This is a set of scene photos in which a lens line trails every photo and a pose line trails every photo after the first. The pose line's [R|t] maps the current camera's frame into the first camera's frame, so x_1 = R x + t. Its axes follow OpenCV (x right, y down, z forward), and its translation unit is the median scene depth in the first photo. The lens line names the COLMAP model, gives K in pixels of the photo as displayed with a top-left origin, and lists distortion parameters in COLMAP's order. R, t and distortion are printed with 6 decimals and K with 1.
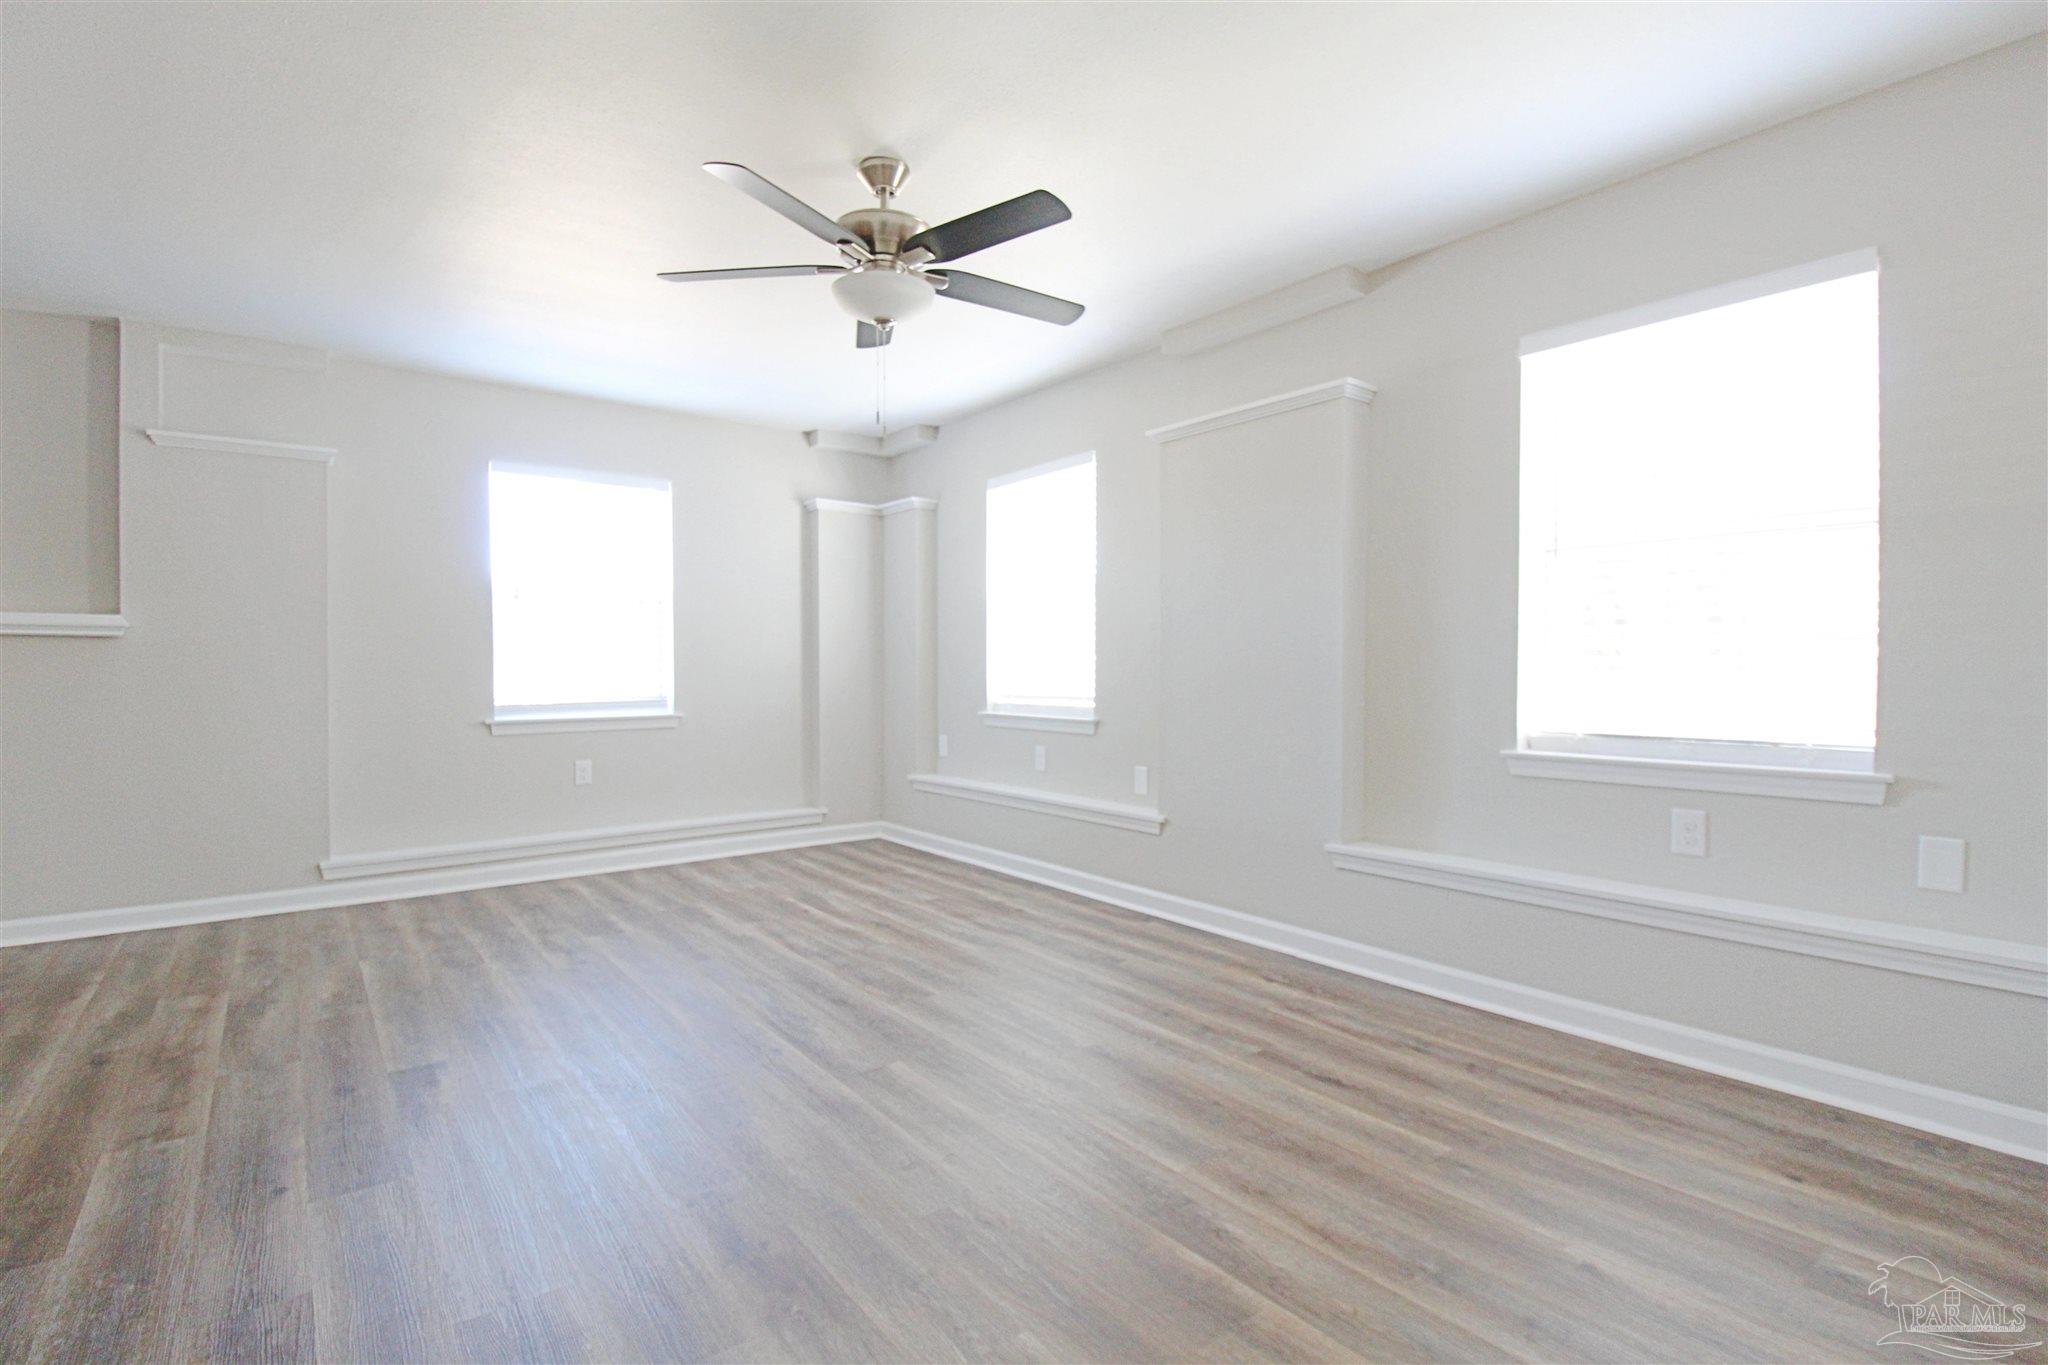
lens RADIAL K [[969.1, 0, 1024.0], [0, 969.1, 682.5], [0, 0, 1]] dist [-0.002509, -0.013861]
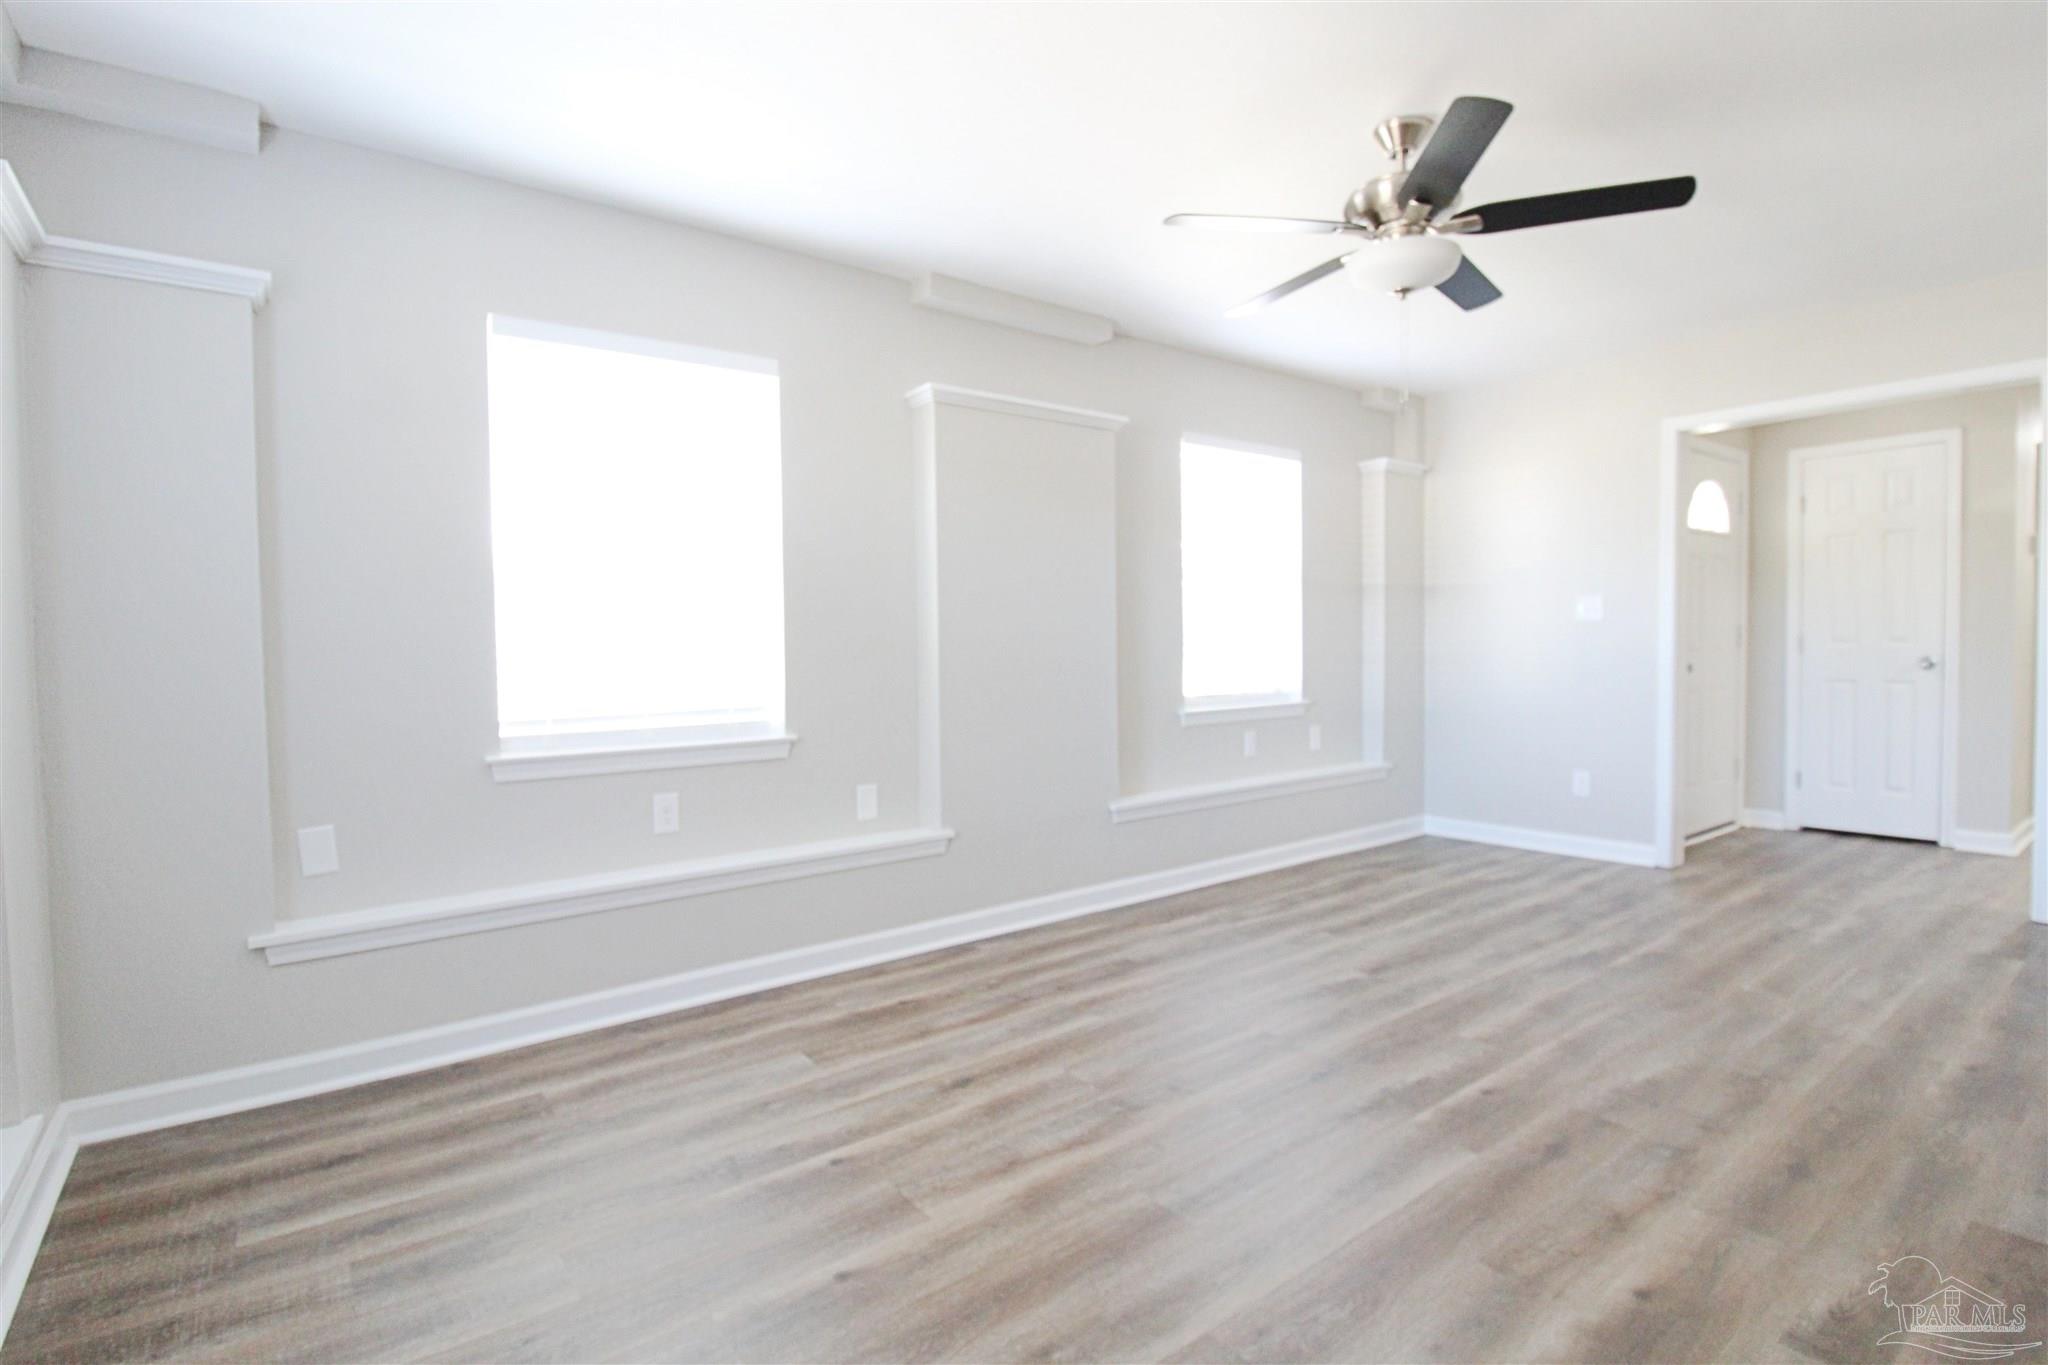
lens RADIAL K [[969.1, 0, 1024.0], [0, 969.1, 682.5], [0, 0, 1]] dist [-0.002509, -0.013861]
pose [[0.010242, -0.031715, 0.999444, -0.766715], [0.037494, 0.998806, 0.031311, -0.022173], [-0.999244, 0.037152, 0.011419, 0.959963]]
